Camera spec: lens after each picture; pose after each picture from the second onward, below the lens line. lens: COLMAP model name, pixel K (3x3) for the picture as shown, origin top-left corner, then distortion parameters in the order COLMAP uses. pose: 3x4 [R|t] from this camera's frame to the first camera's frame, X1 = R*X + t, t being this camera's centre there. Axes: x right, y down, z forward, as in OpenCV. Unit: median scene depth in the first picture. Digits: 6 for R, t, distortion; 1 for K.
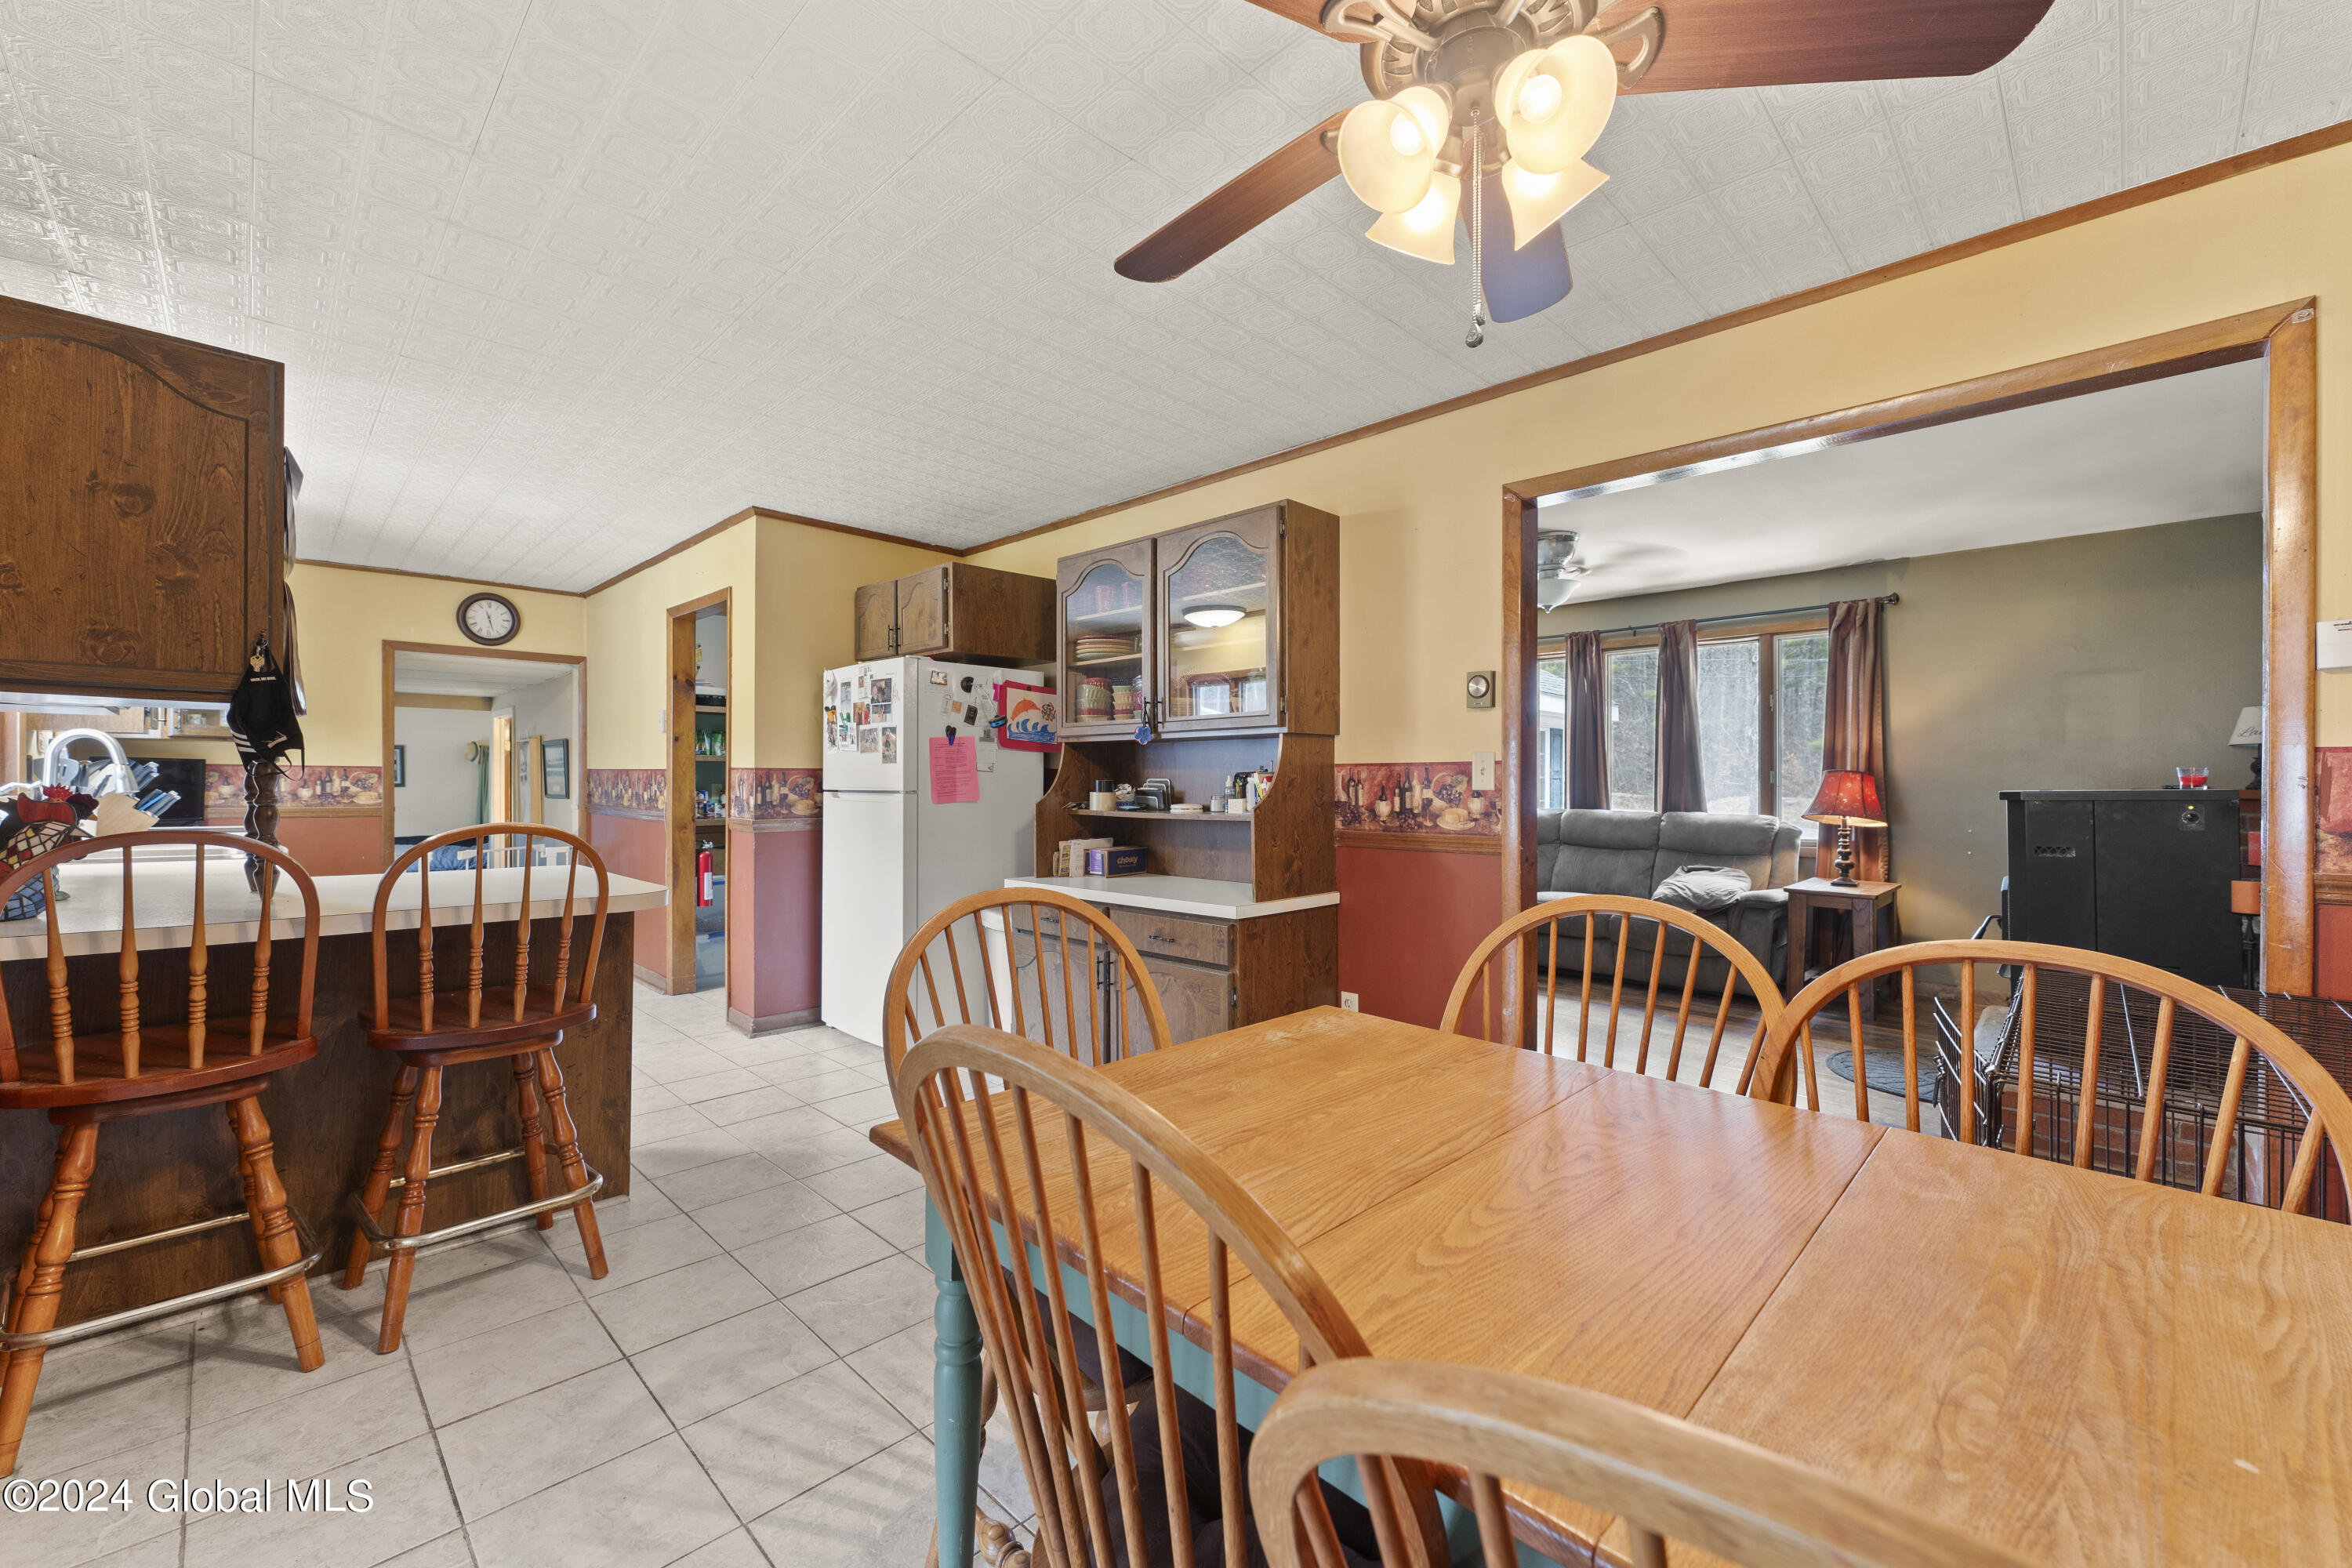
lens RADIAL K [[948.7, 0, 1185.8], [0, 948.7, 782.3], [0, 0, 1]] dist [0.001858, 0.000602]
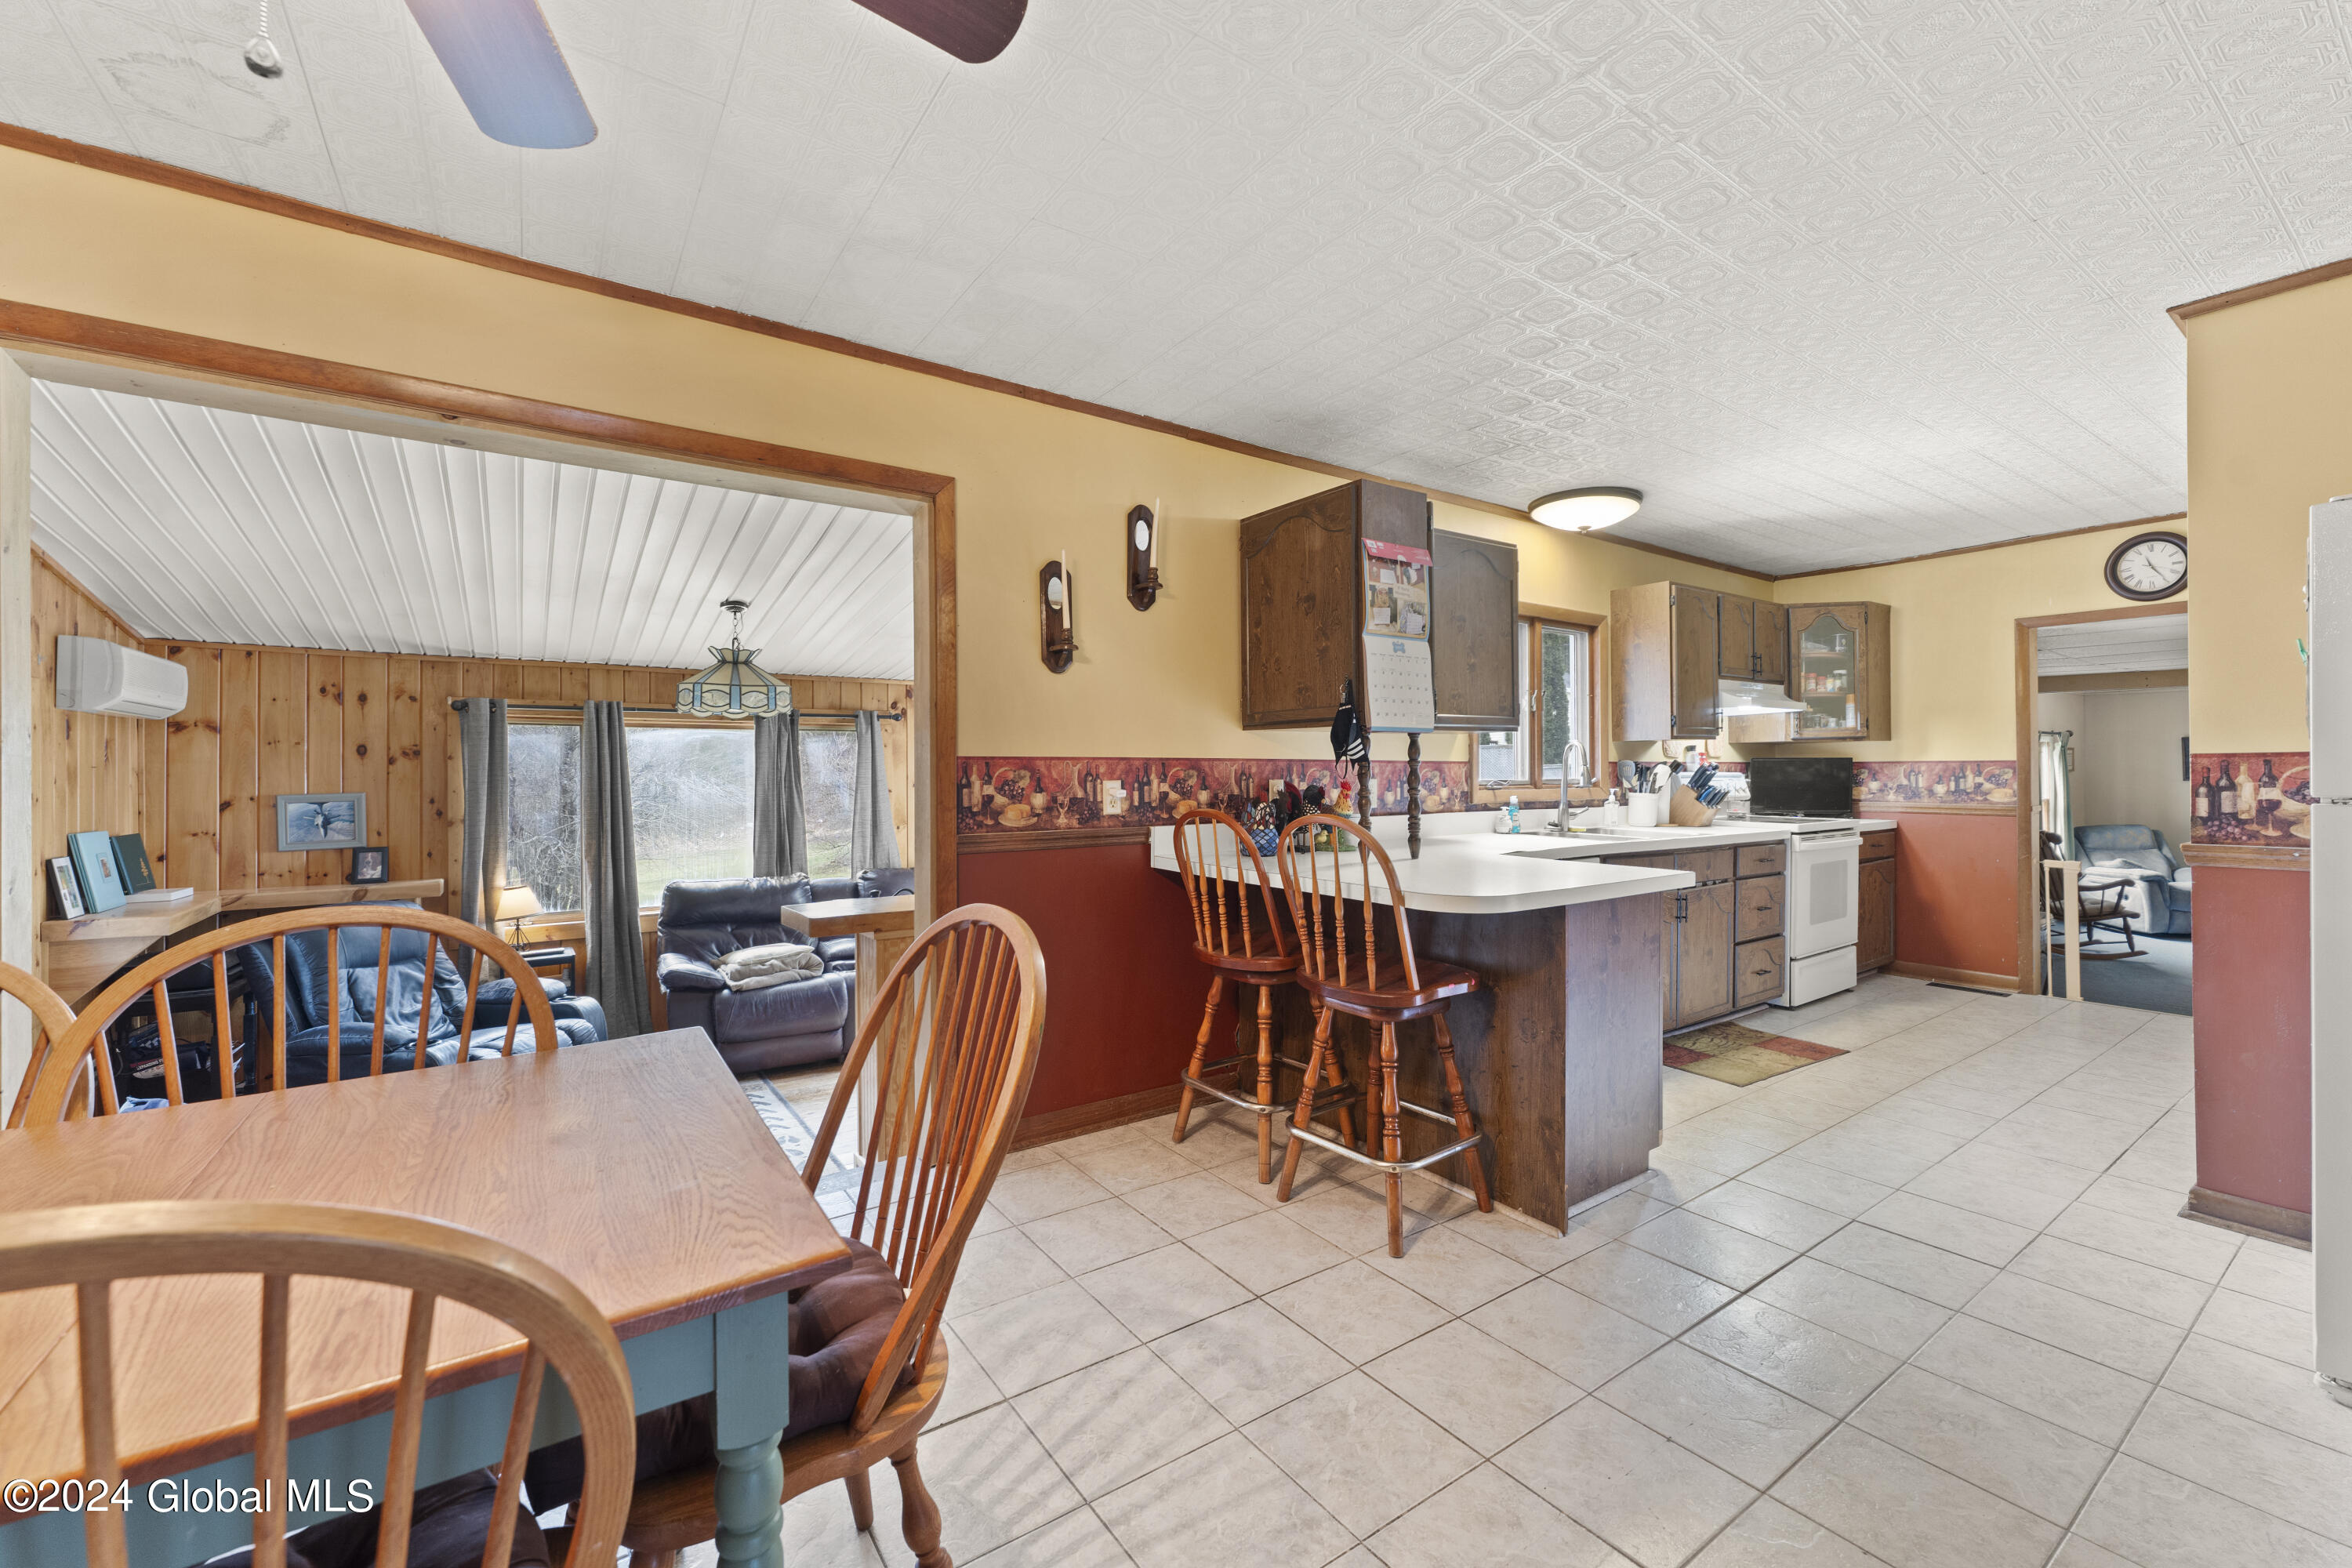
lens RADIAL K [[948.7, 0, 1183.4], [0, 948.7, 770.9], [0, 0, 1]] dist [0.001858, 0.000602]
pose [[-0.193690, -0.009396, -0.981018, 0.200335], [0.004843, 0.999933, -0.010533, -0.001175], [0.981051, -0.006791, -0.193632, 0.428059]]
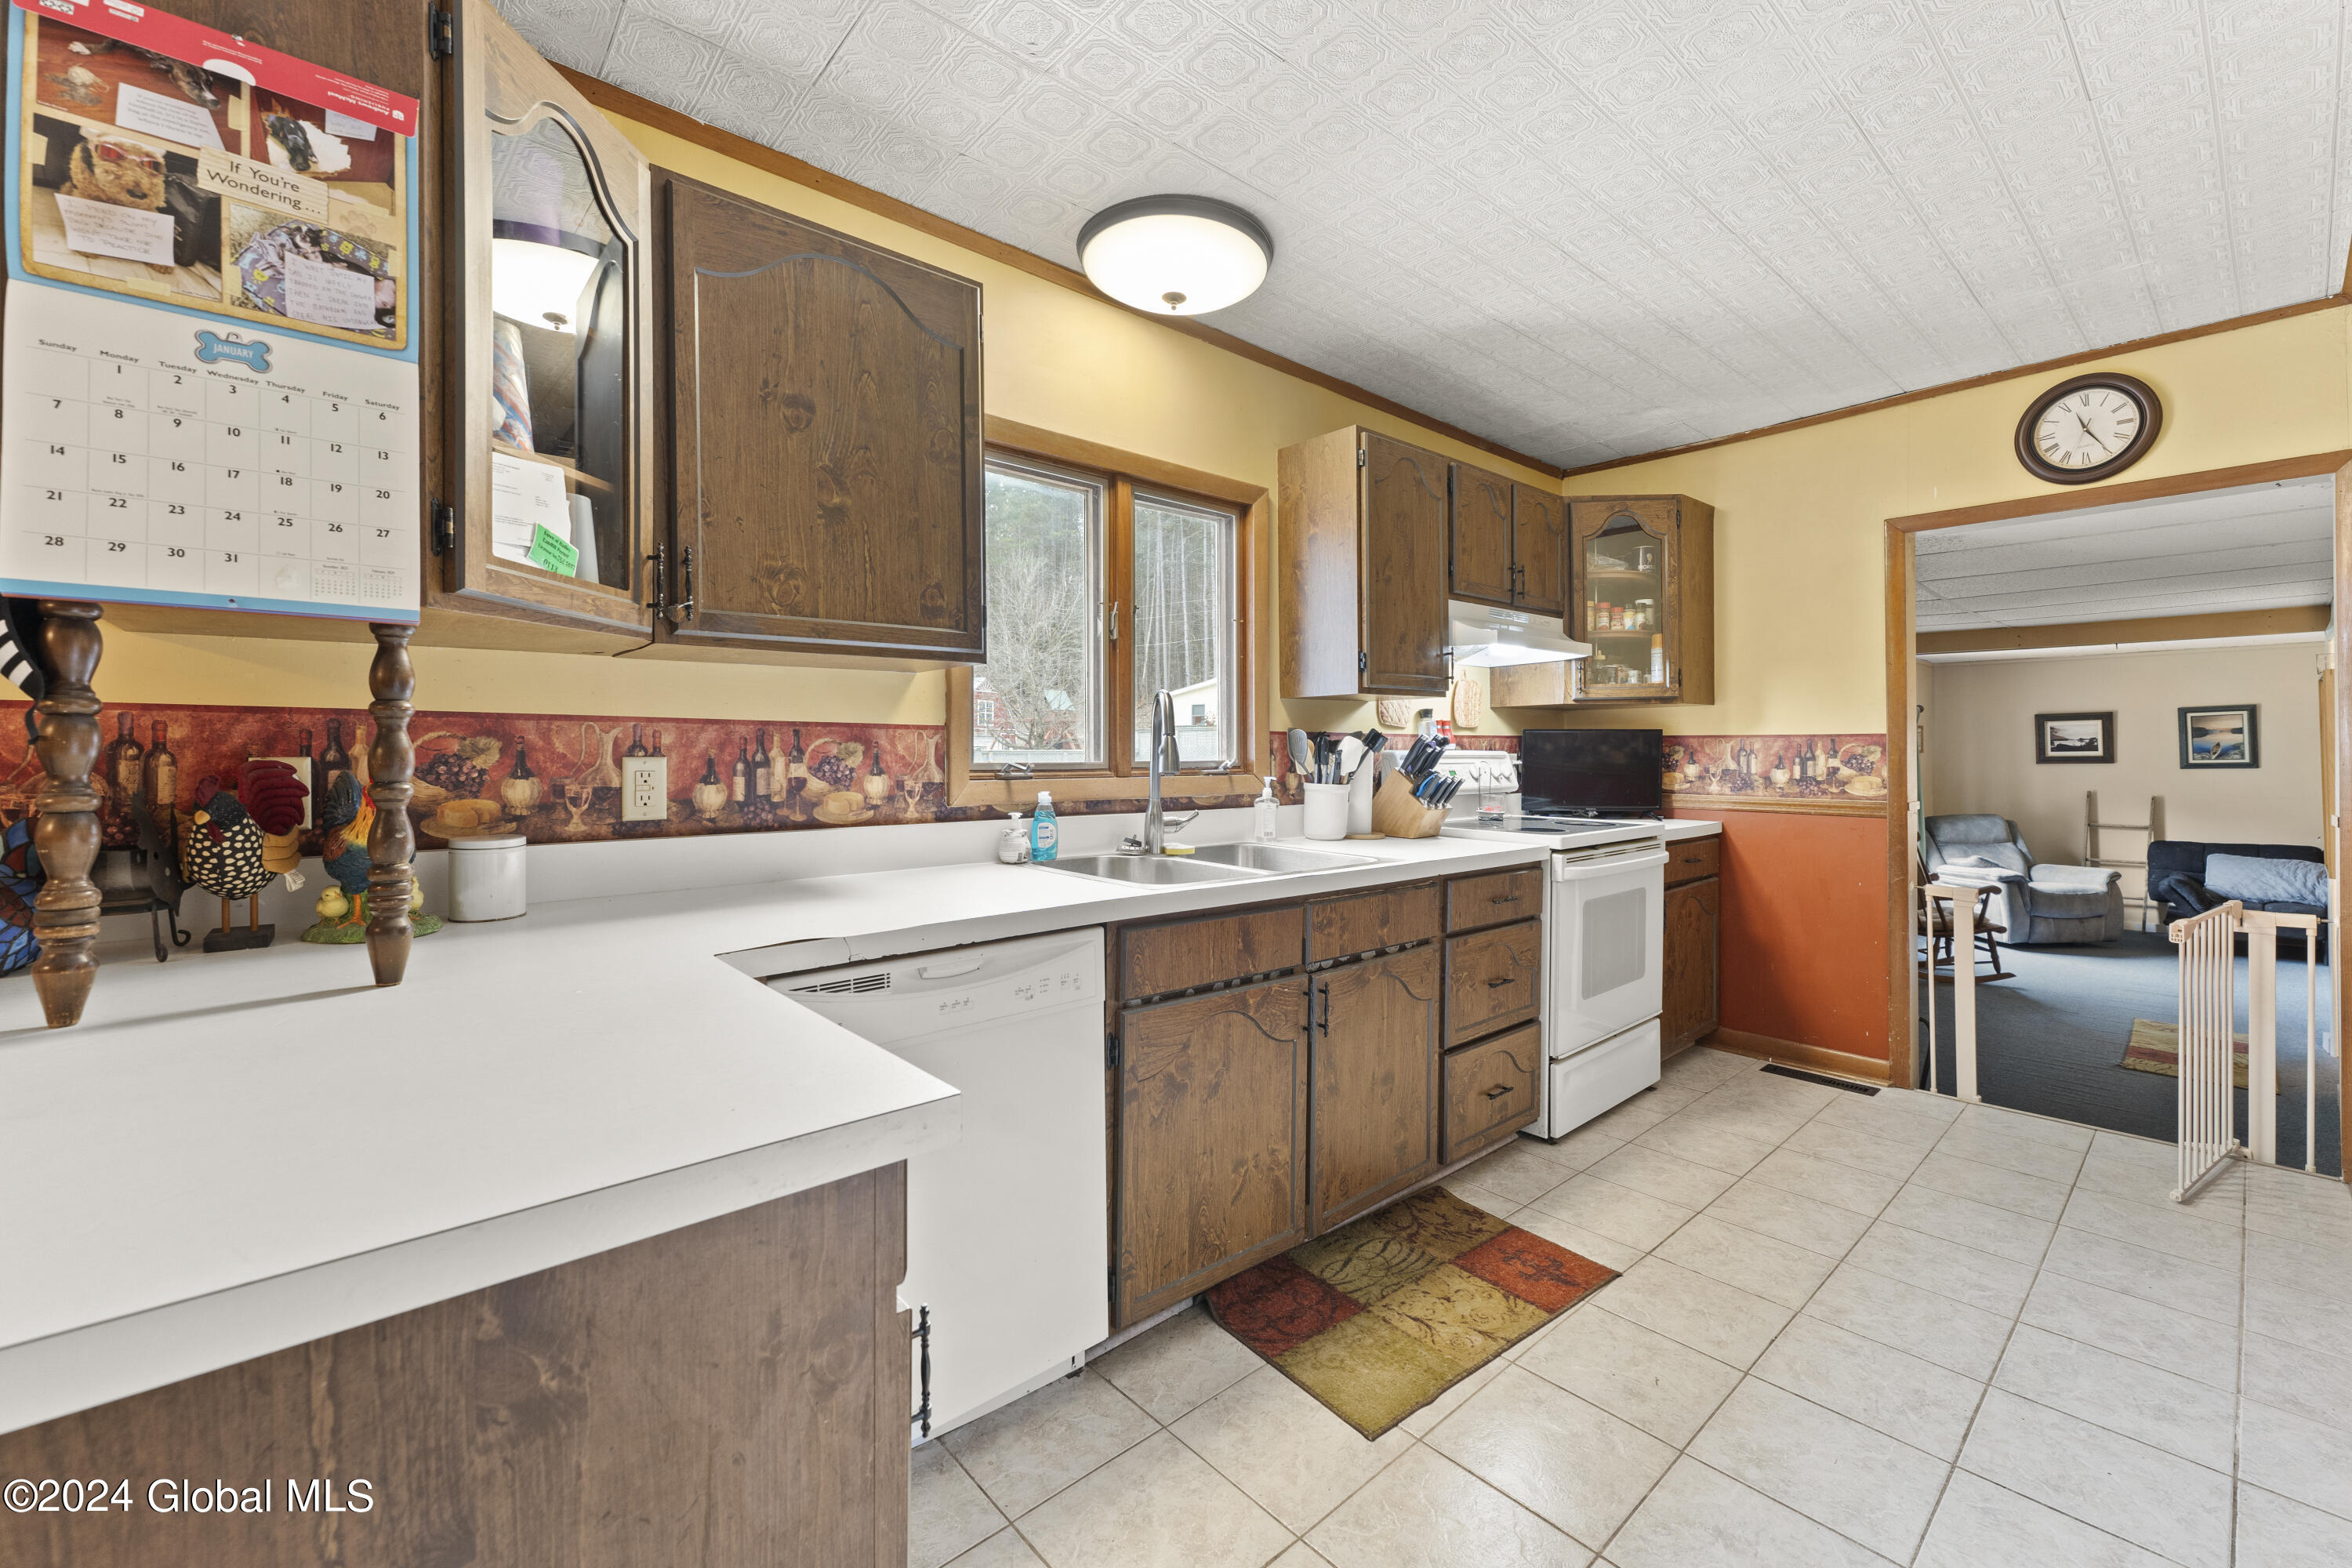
lens RADIAL K [[948.7, 0, 1189.2], [0, 948.7, 750.5], [0, 0, 1]] dist [0.001858, 0.000602]
pose [[-0.081490, -0.010806, -0.996616, -0.233461], [0.002459, 0.999936, -0.011043, -0.000575], [0.996671, -0.003351, -0.081458, 0.654806]]
